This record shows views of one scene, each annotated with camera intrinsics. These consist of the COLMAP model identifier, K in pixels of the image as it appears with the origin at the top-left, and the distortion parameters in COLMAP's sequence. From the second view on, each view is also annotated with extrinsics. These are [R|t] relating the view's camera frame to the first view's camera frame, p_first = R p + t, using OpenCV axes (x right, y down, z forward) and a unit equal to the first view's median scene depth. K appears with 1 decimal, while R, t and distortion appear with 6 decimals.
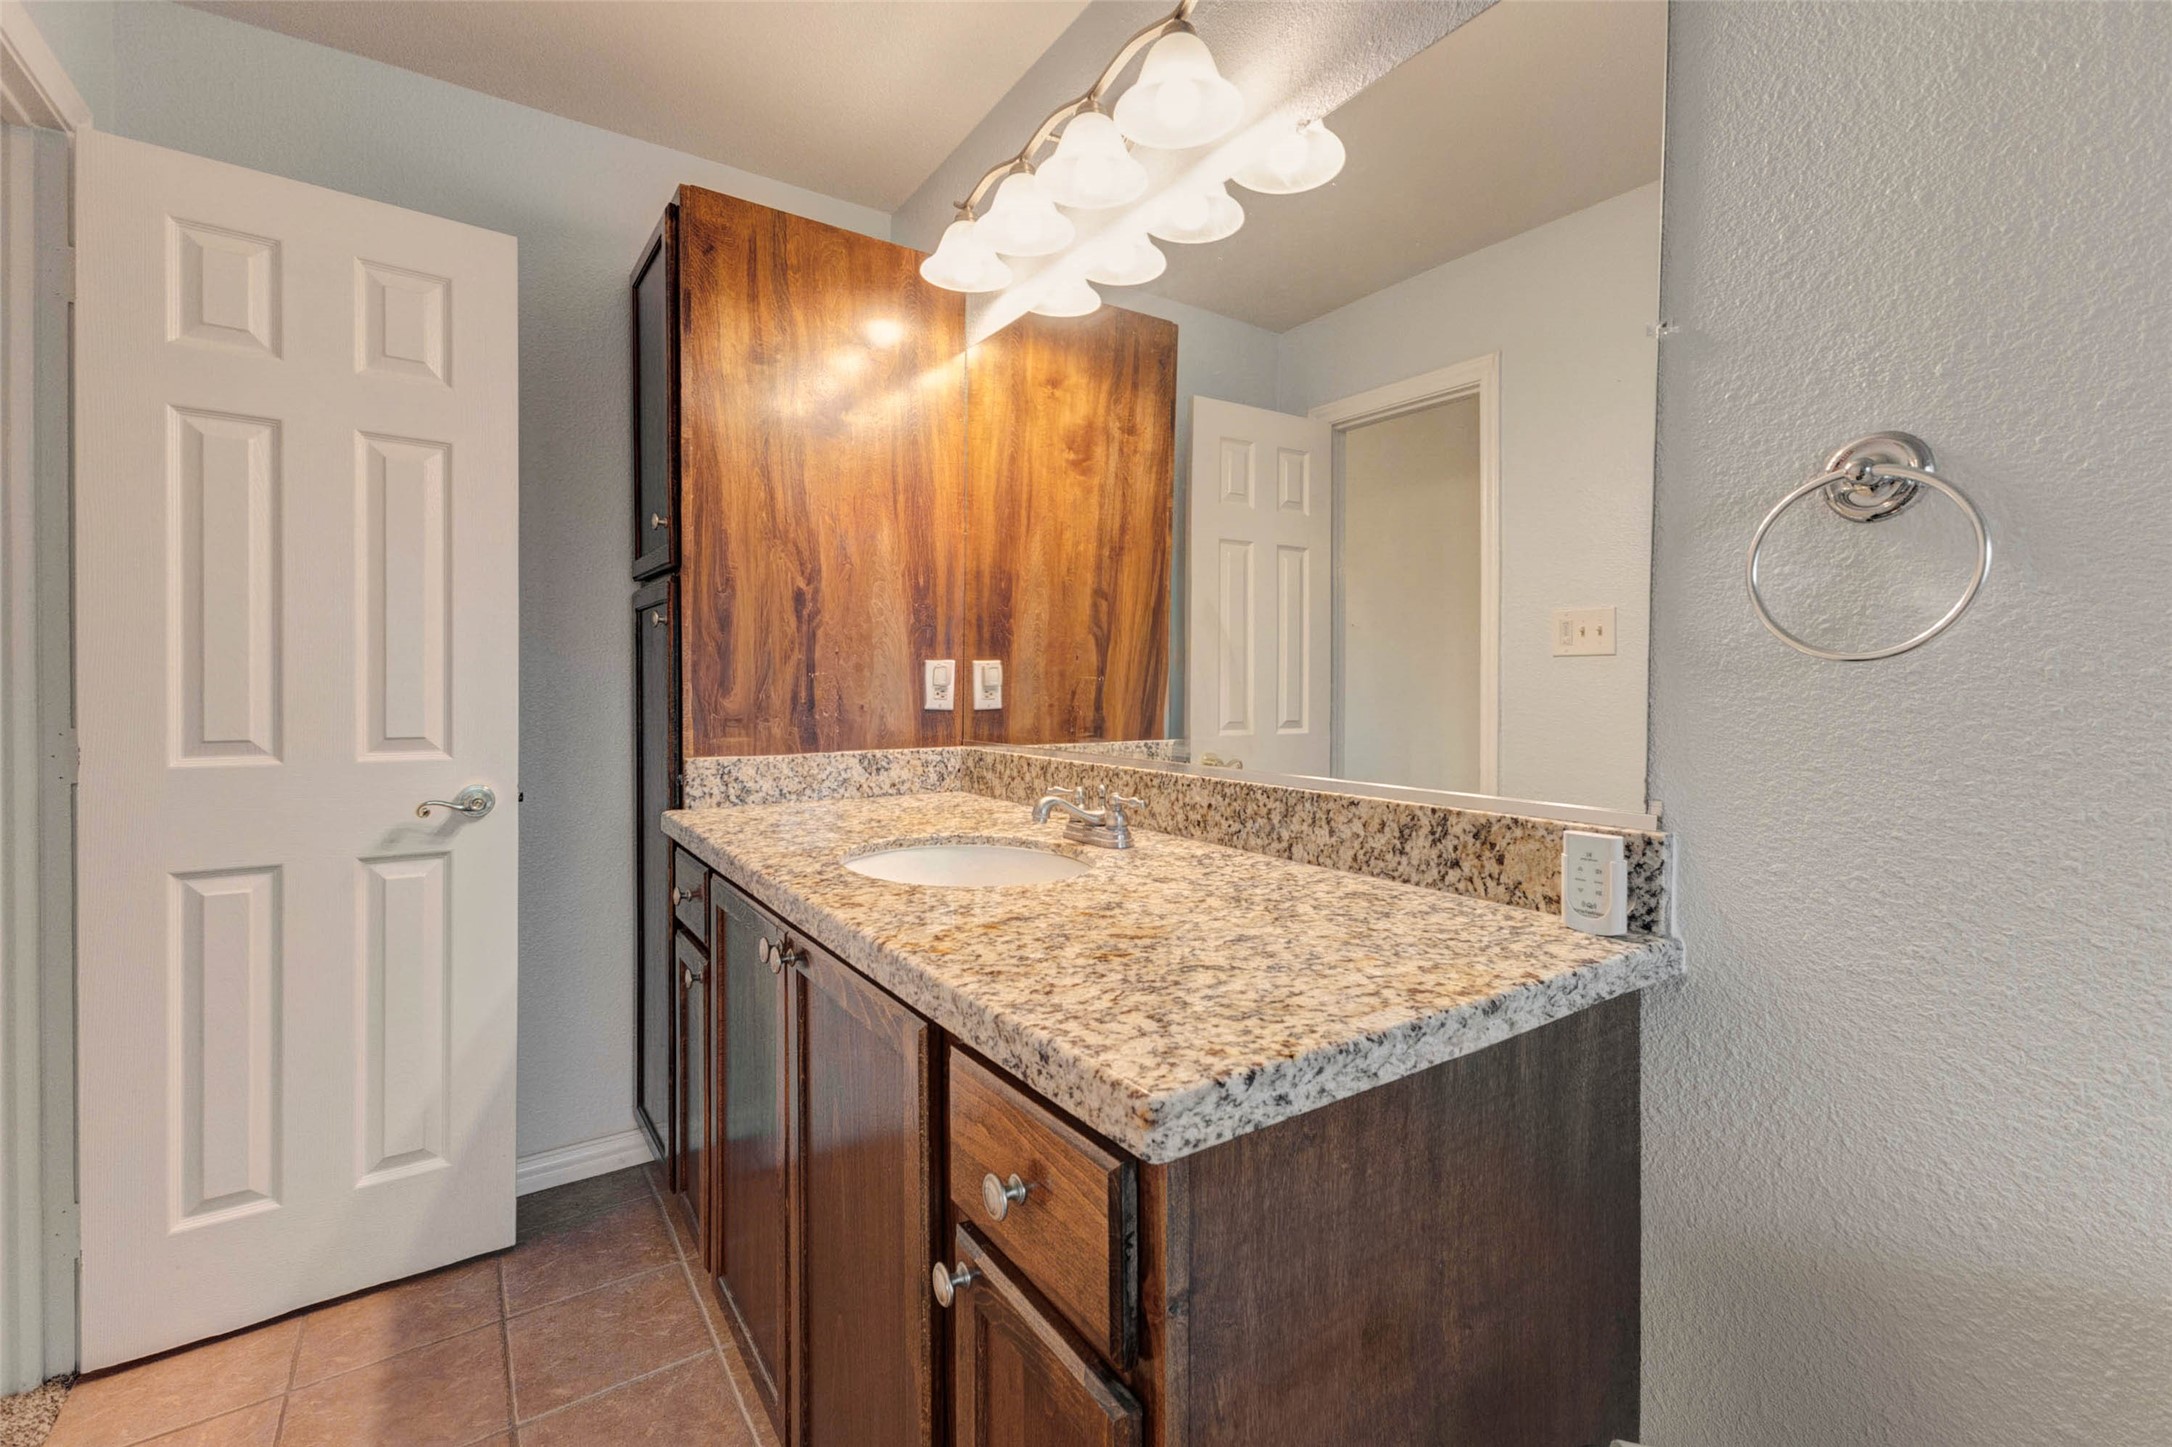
lens RADIAL K [[929.6, 0, 1081.7], [0, 929.6, 713.3], [0, 0, 1]] dist [-0.000761, 0.000082]
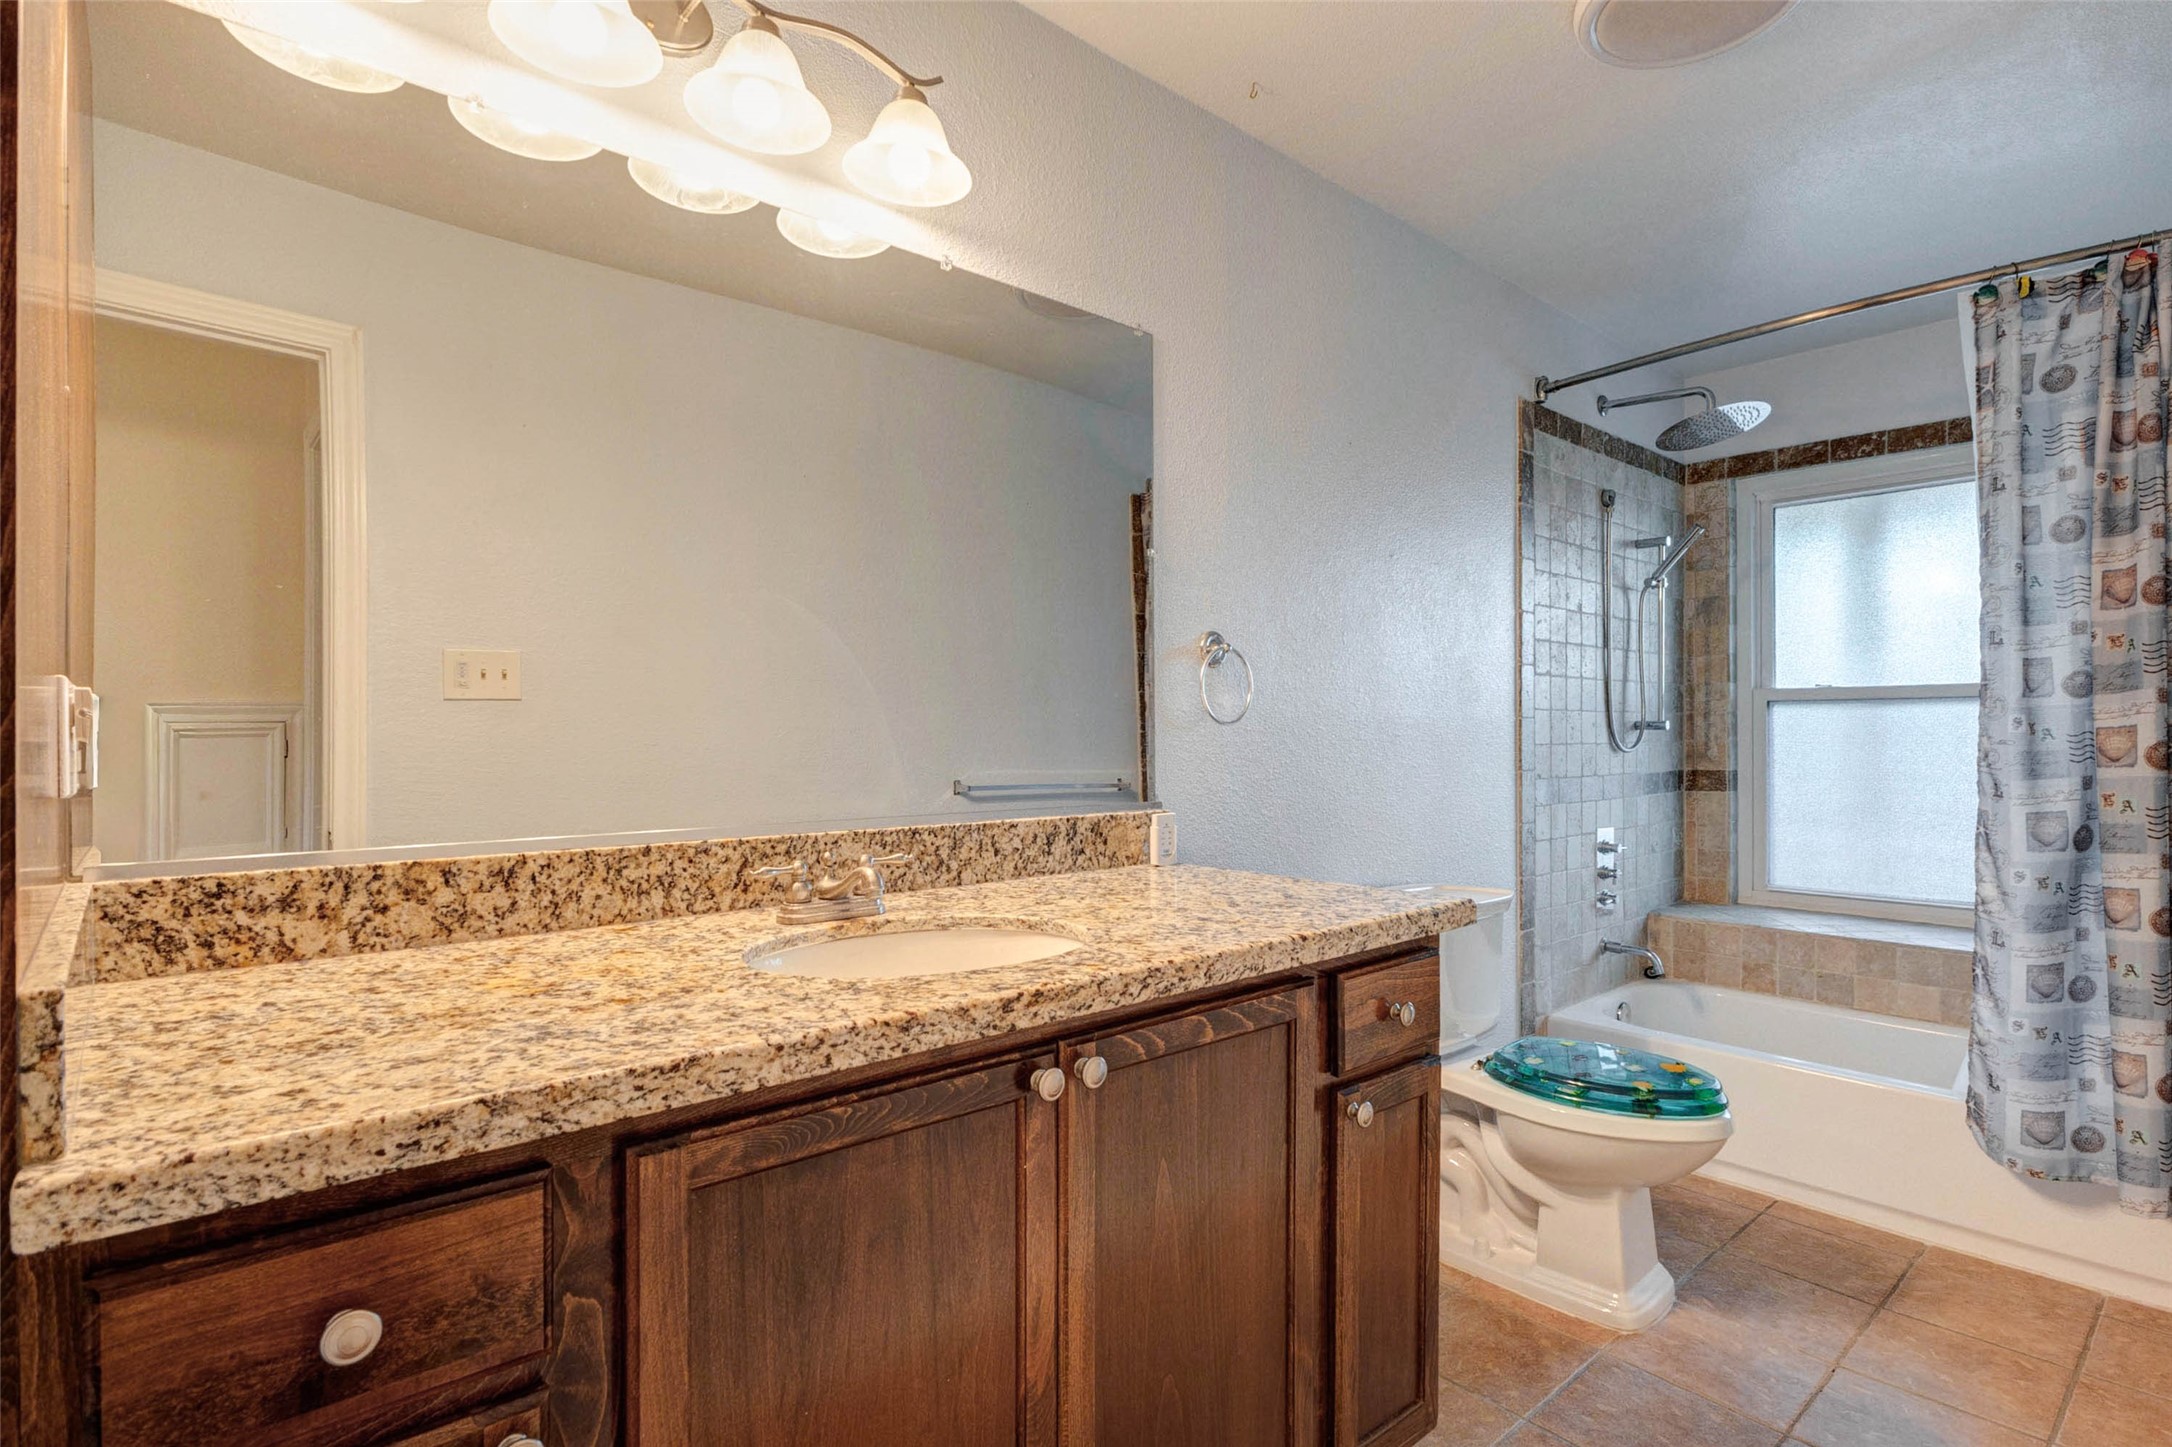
lens RADIAL K [[1095.3, 0, 1094.9], [0, 1095.3, 728.8], [0, 0, 1]] dist [0.001166, 0.000140]
pose [[-0.122745, -0.002243, 0.992436, -1.195383], [0.027810, 0.999597, 0.005699, -0.043355], [-0.992049, 0.028299, -0.122633, 1.021798]]
